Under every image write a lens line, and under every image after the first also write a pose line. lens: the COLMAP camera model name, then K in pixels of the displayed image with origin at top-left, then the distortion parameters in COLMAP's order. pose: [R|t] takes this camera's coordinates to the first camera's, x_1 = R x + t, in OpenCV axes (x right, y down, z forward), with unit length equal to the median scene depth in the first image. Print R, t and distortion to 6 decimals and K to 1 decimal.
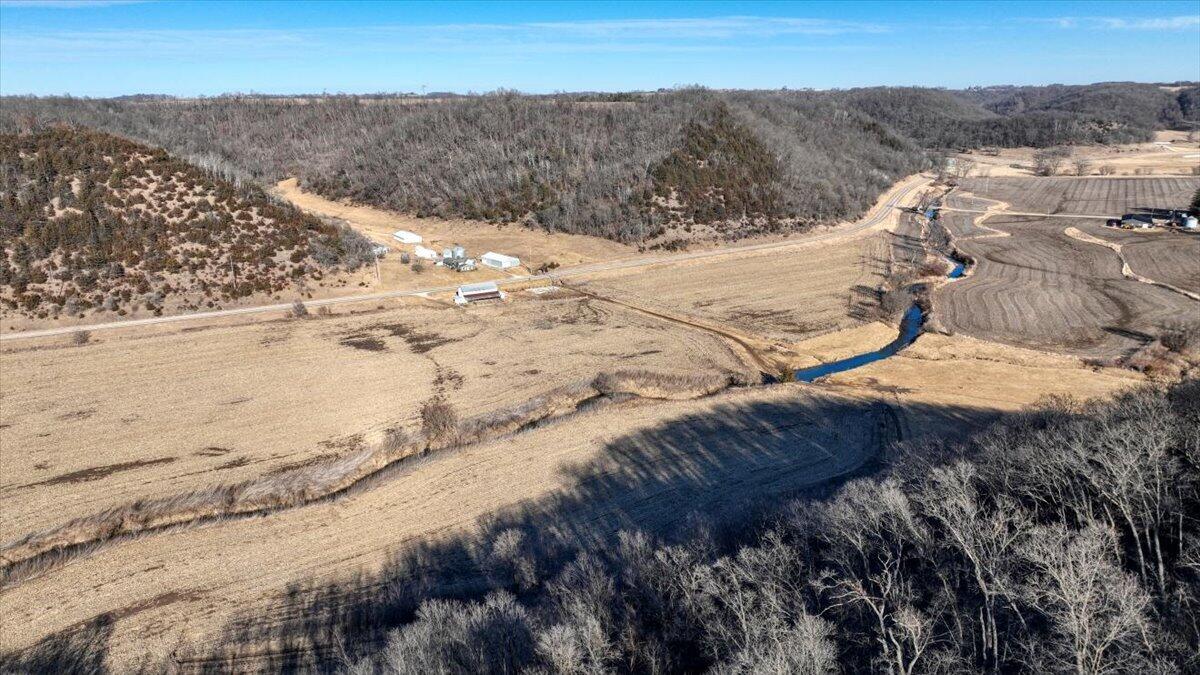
lens RADIAL K [[827.7, 0, 596.2], [0, 827.7, 339.4], [0, 0, 1]] dist [0.000335, 0.009553]
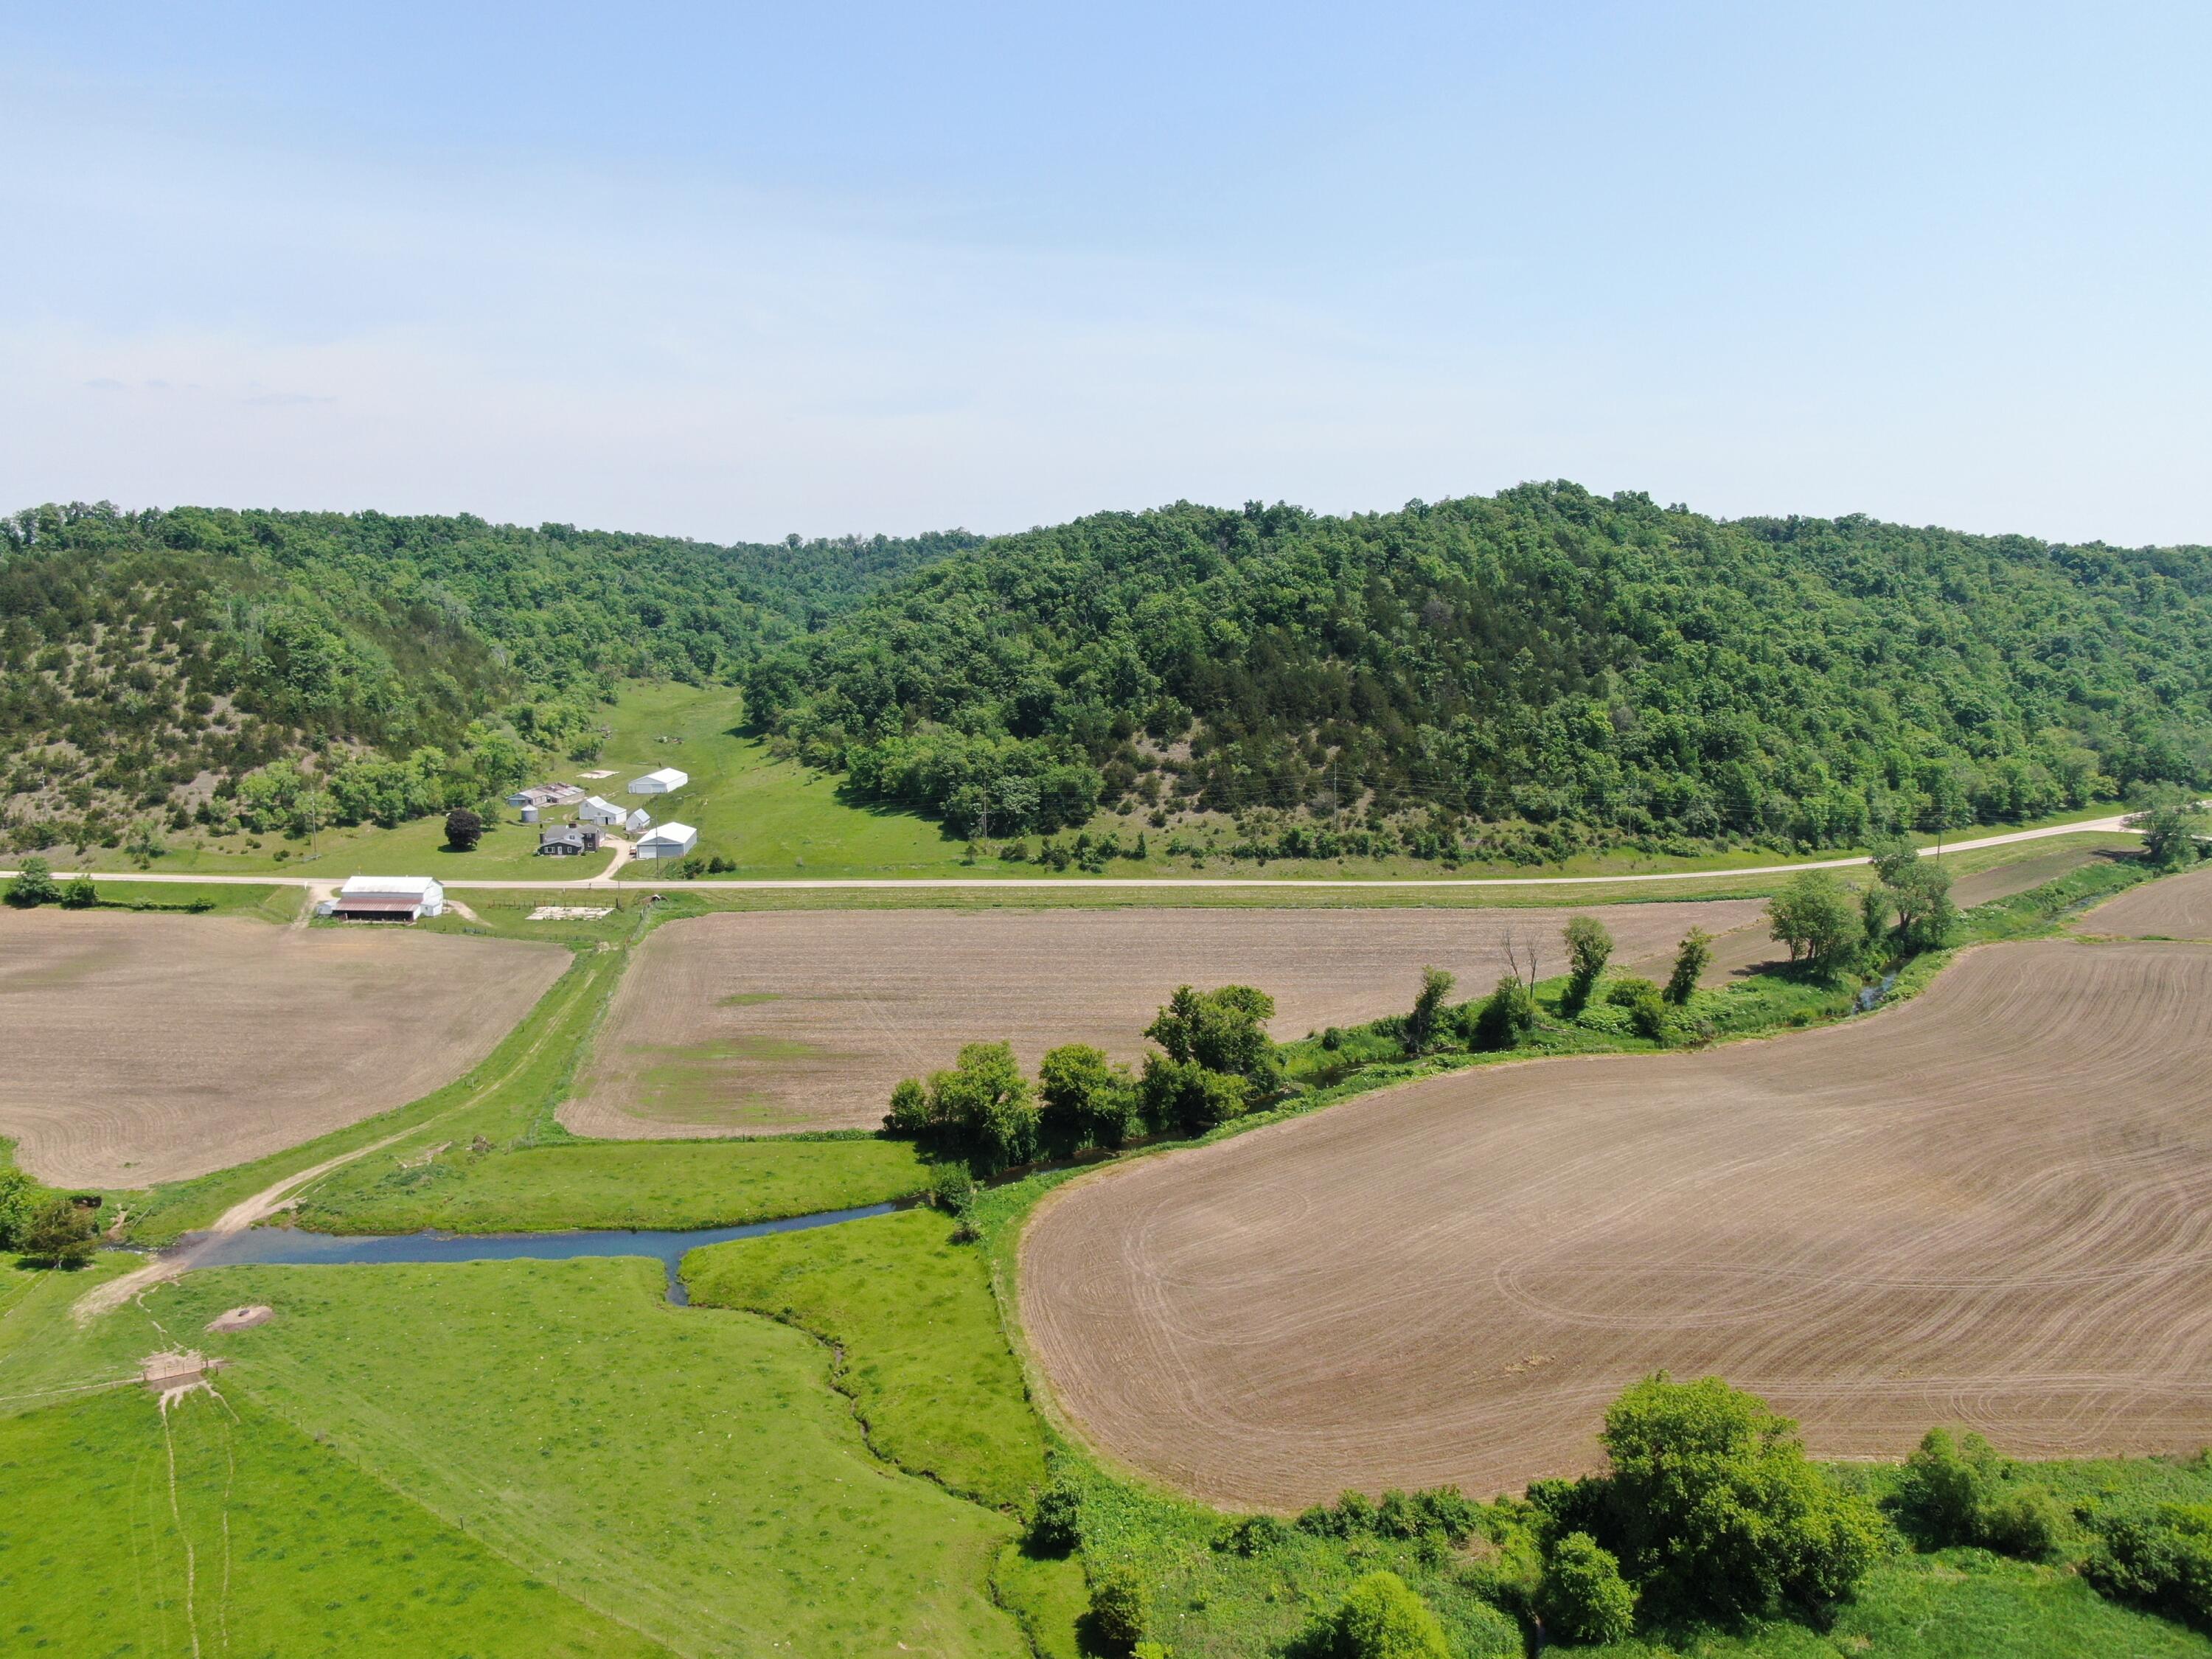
lens RADIAL K [[1603.4, 0, 1107.2], [0, 1603.4, 821.1], [0, 0, 1]] dist [-0.017532, 0.009819]
pose [[0.863366, 0.089357, -0.496604, 0.561773], [-0.155674, 0.983354, -0.093704, -0.072629], [0.479964, 0.158209, 0.862905, 0.428015]]
